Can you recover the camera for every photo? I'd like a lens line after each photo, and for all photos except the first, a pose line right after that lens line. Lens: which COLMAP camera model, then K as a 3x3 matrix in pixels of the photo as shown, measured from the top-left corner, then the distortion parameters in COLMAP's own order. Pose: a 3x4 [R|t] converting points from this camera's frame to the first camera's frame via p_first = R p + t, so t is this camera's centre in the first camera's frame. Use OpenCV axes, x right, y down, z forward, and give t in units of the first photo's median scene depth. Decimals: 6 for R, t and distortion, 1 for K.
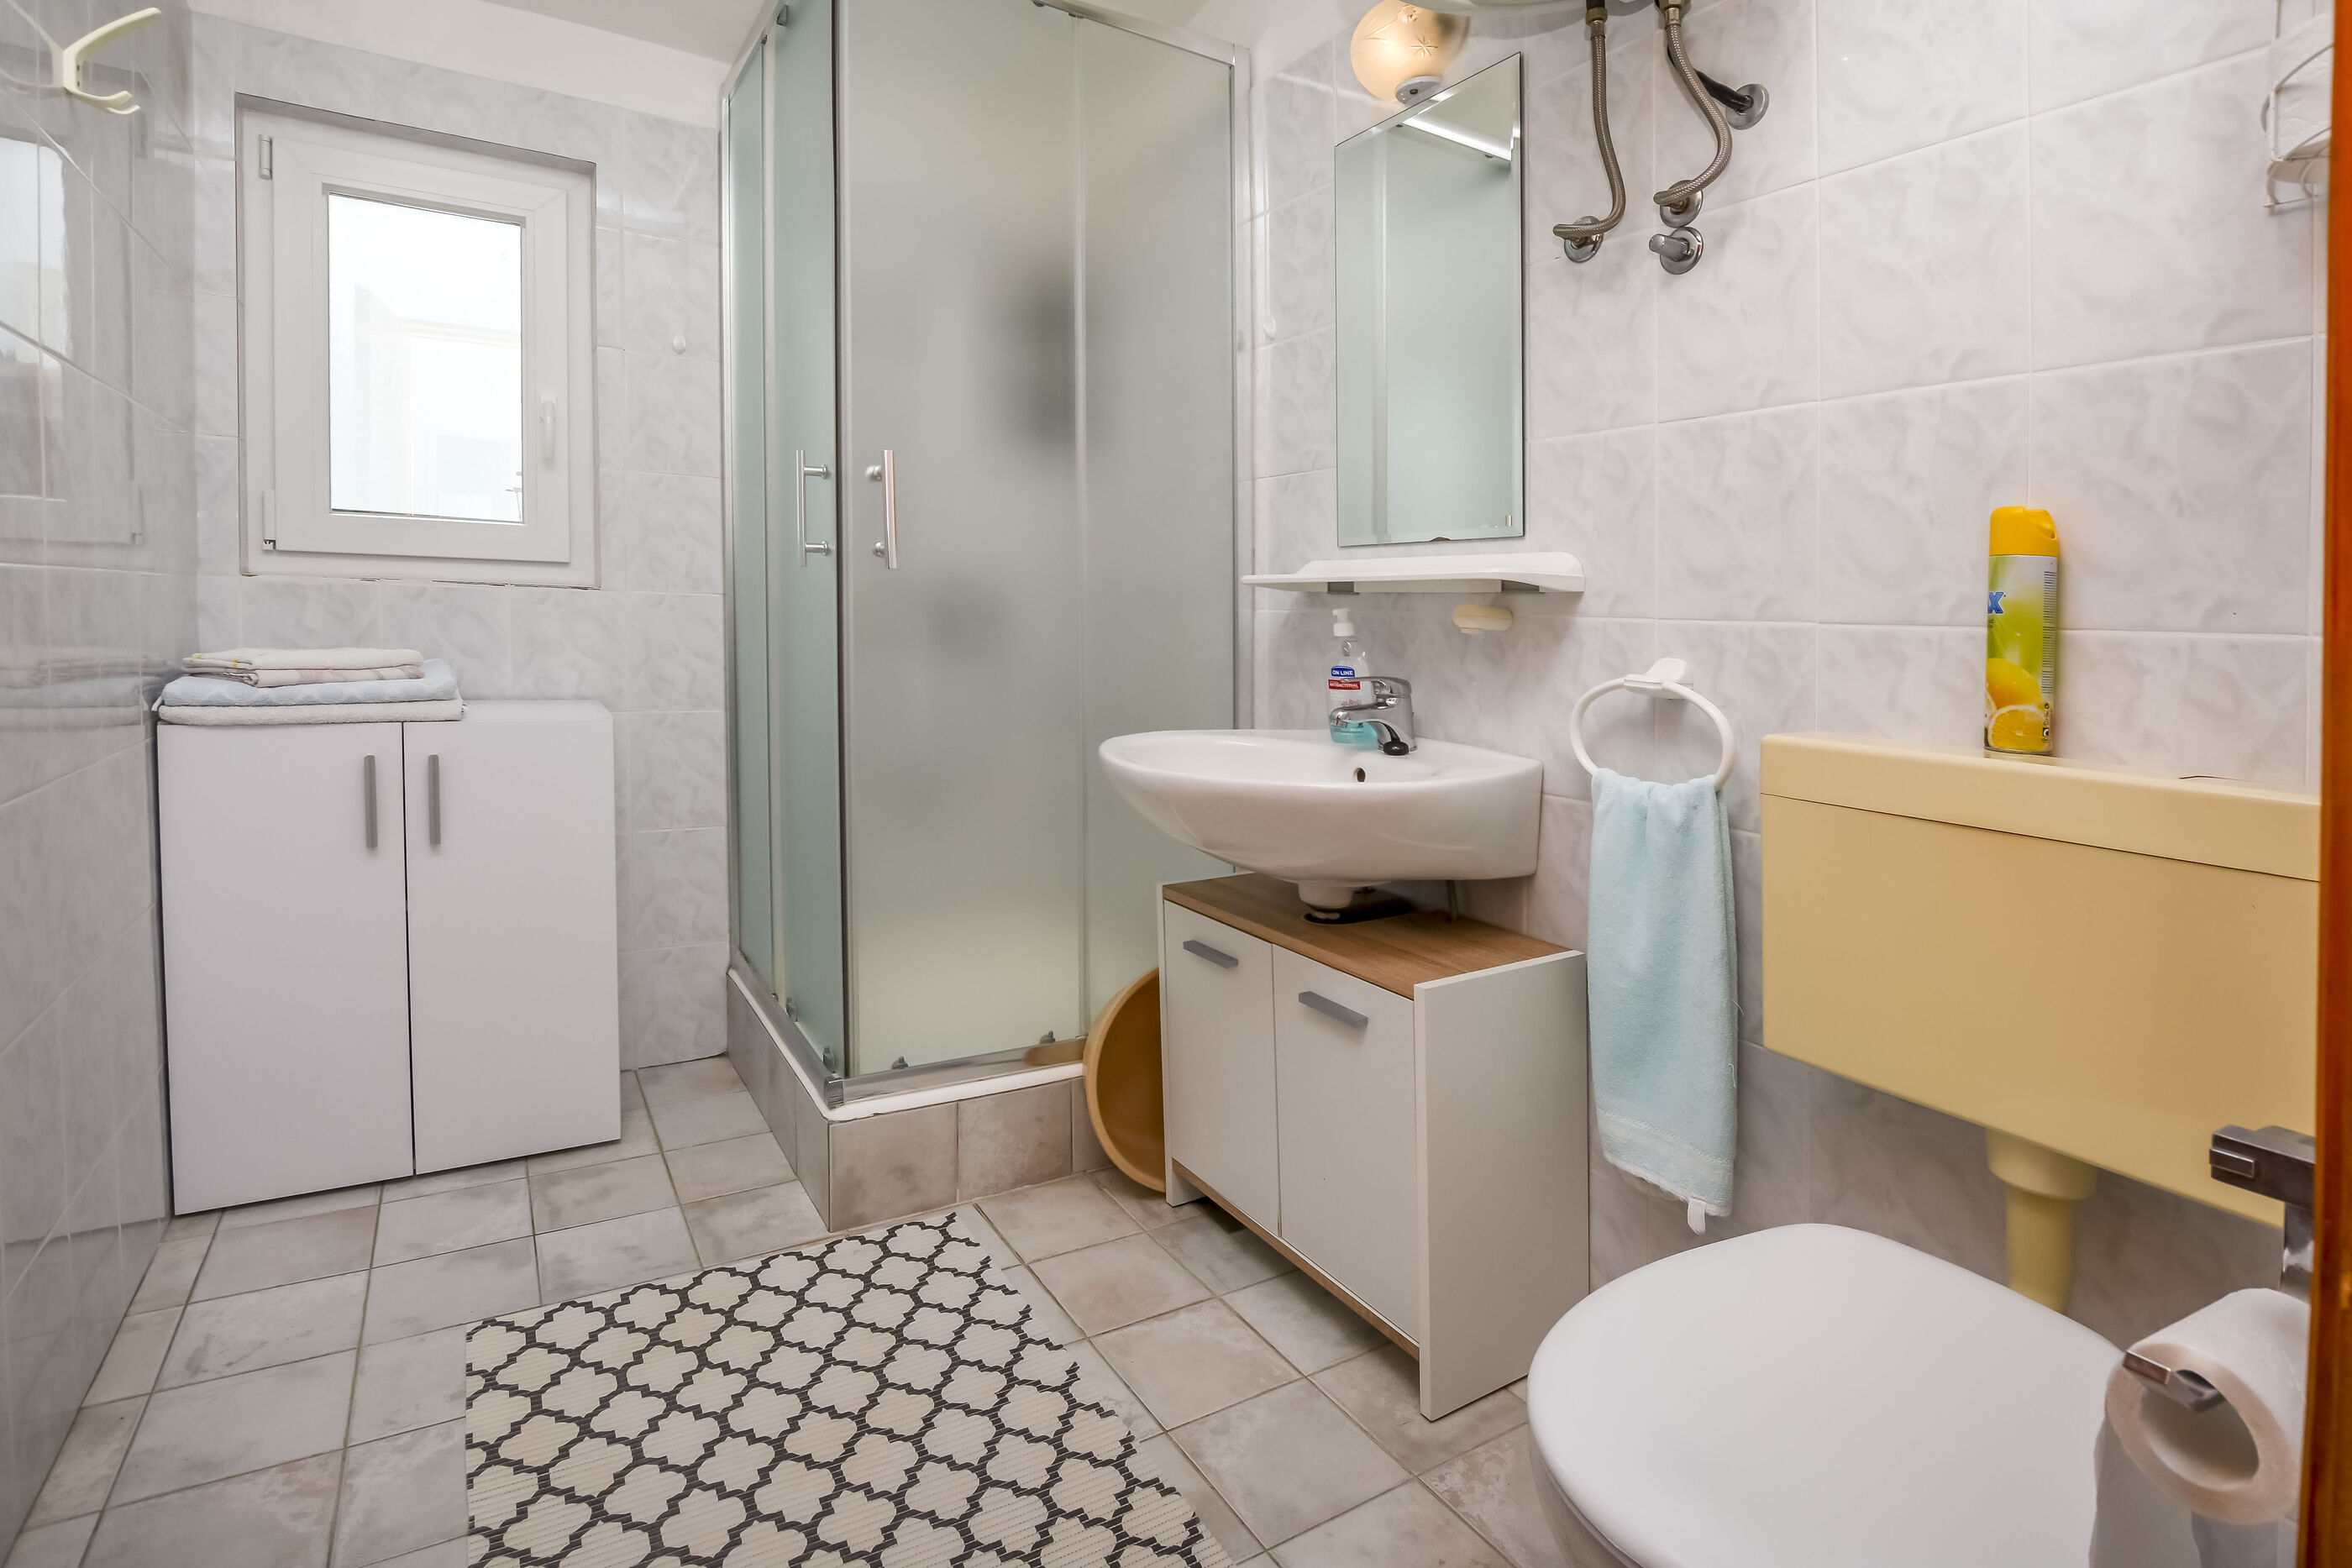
lens RADIAL K [[1099.2, 0, 1176.0], [0, 1099.2, 784.0], [0, 0, 1]] dist [-0.019839, 0.000554]
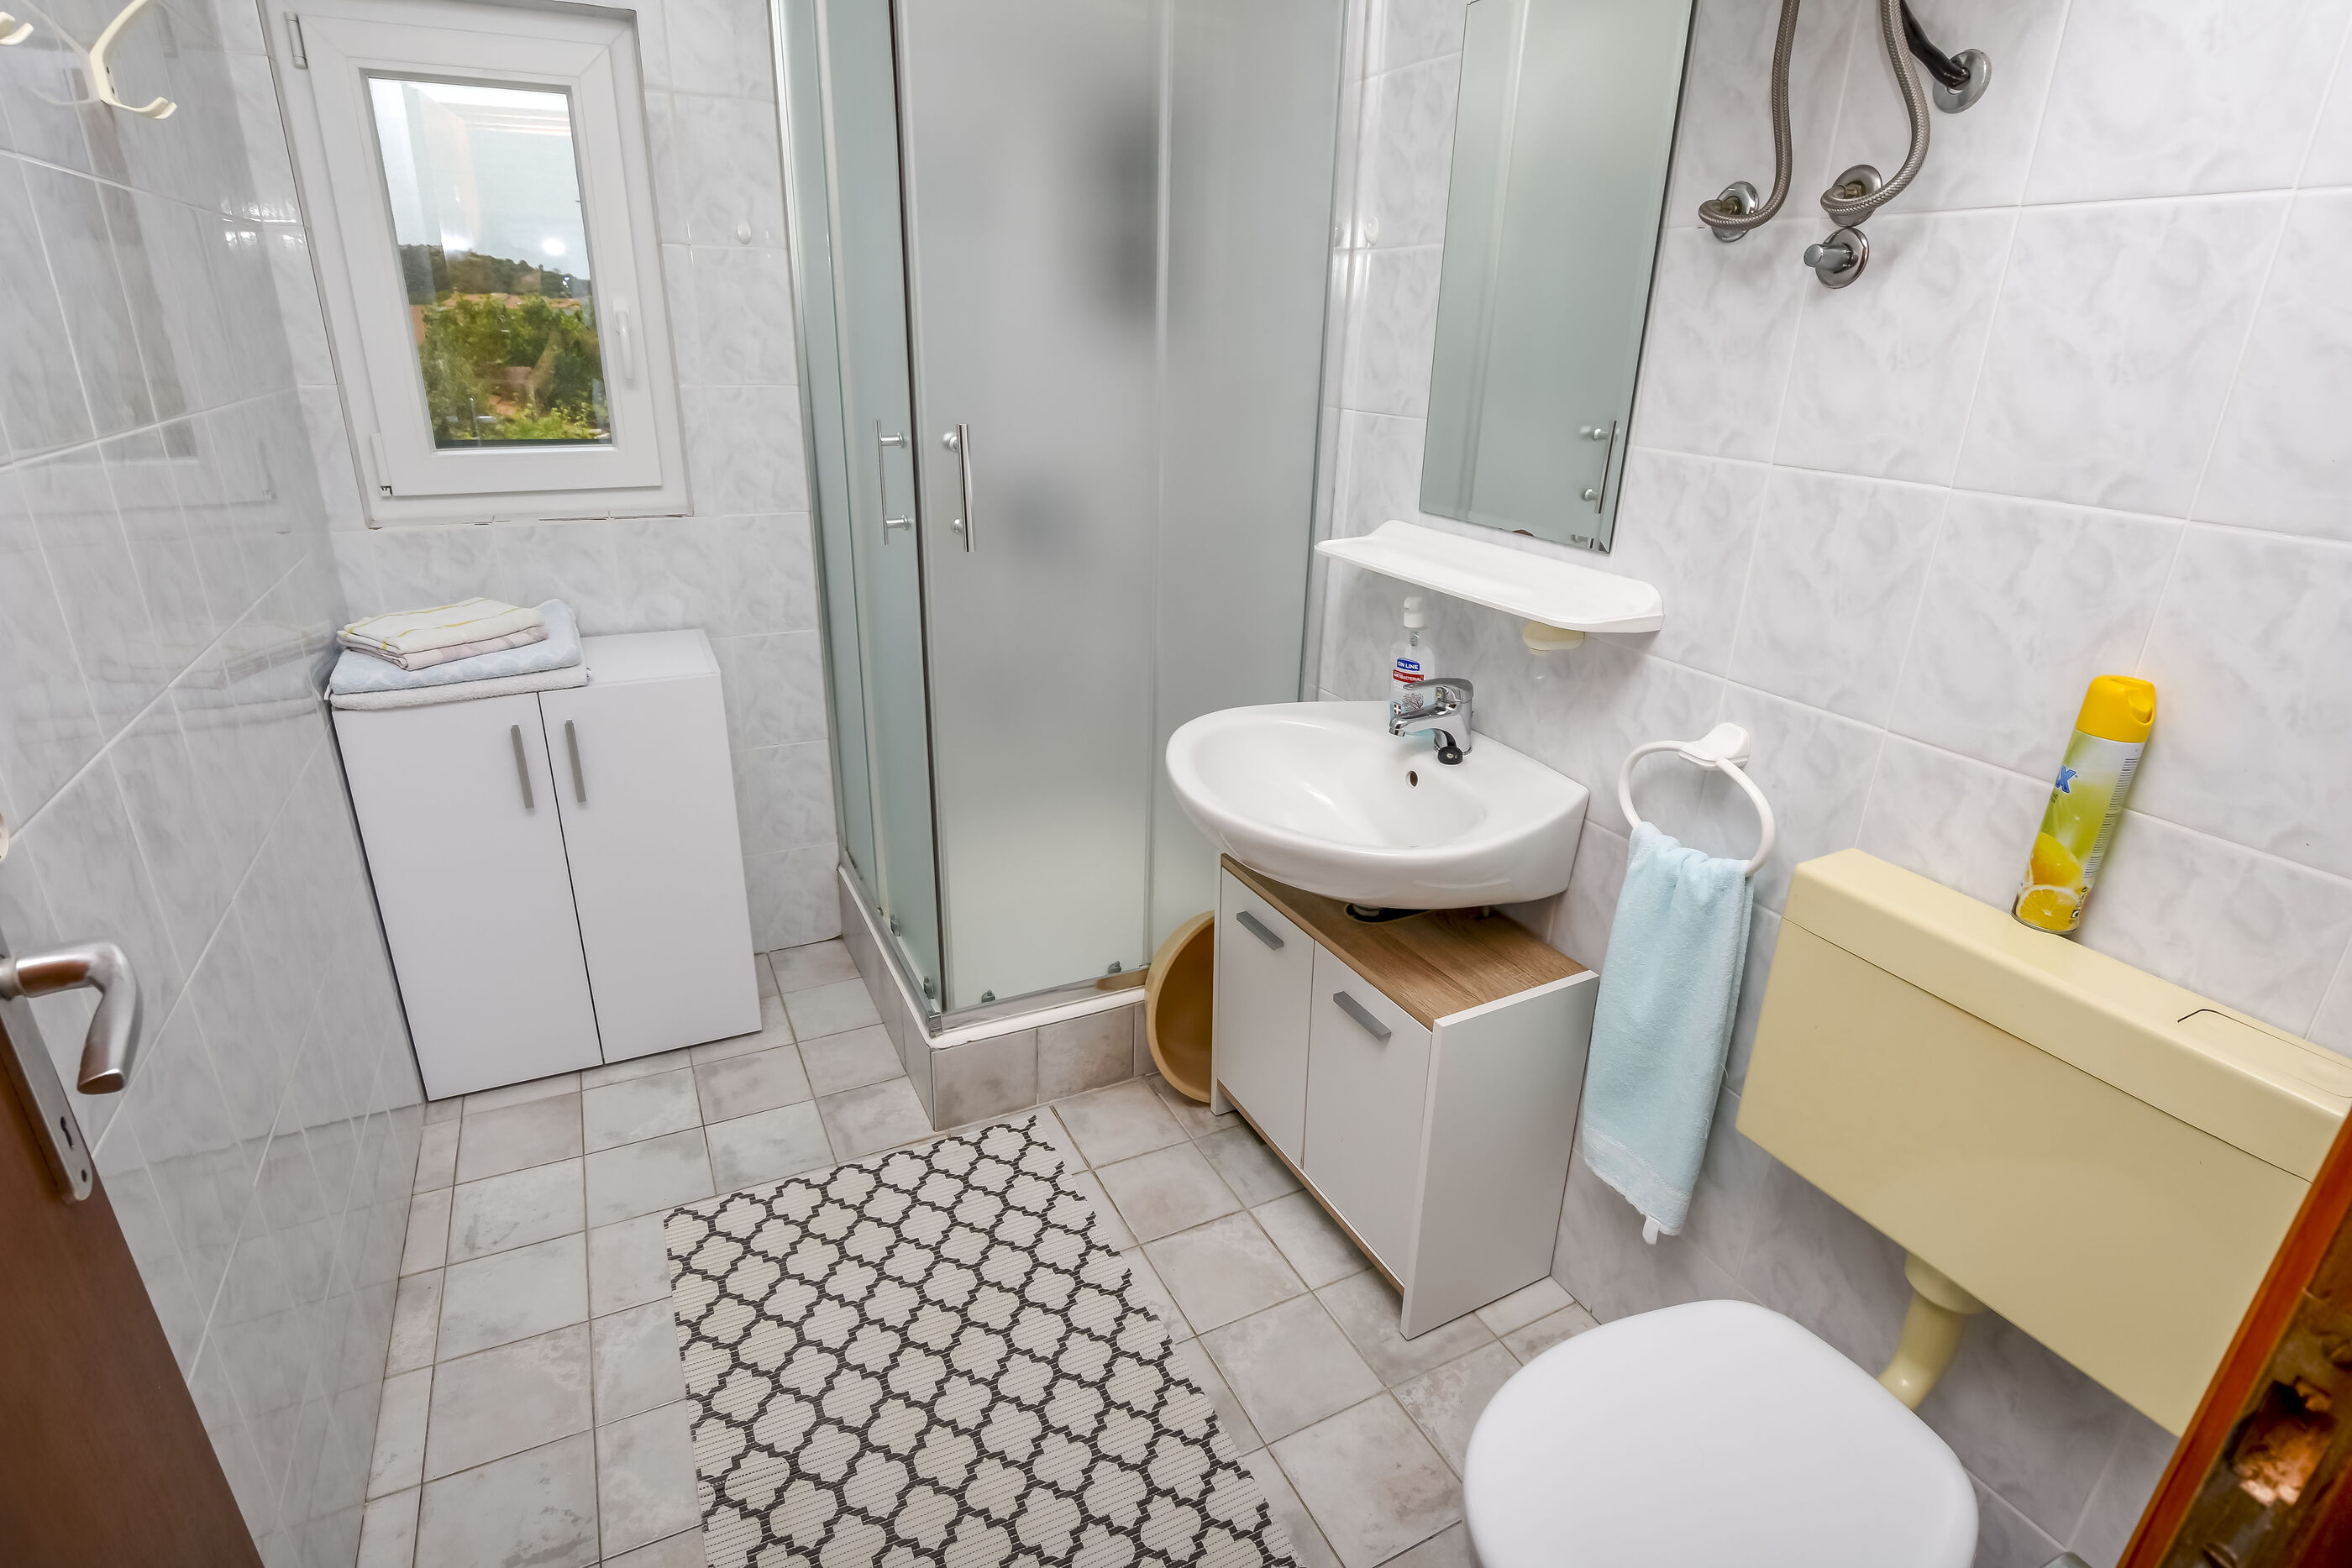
lens RADIAL K [[1063.9, 0, 1161.4], [0, 1063.9, 781.9], [0, 0, 1]] dist [-0.015656, 0.000453]
pose [[0.995519, 0.056730, -0.075650, 0.005650], [-0.030039, 0.948333, 0.315851, -0.358402], [0.089660, -0.312163, 0.945788, 0.015489]]
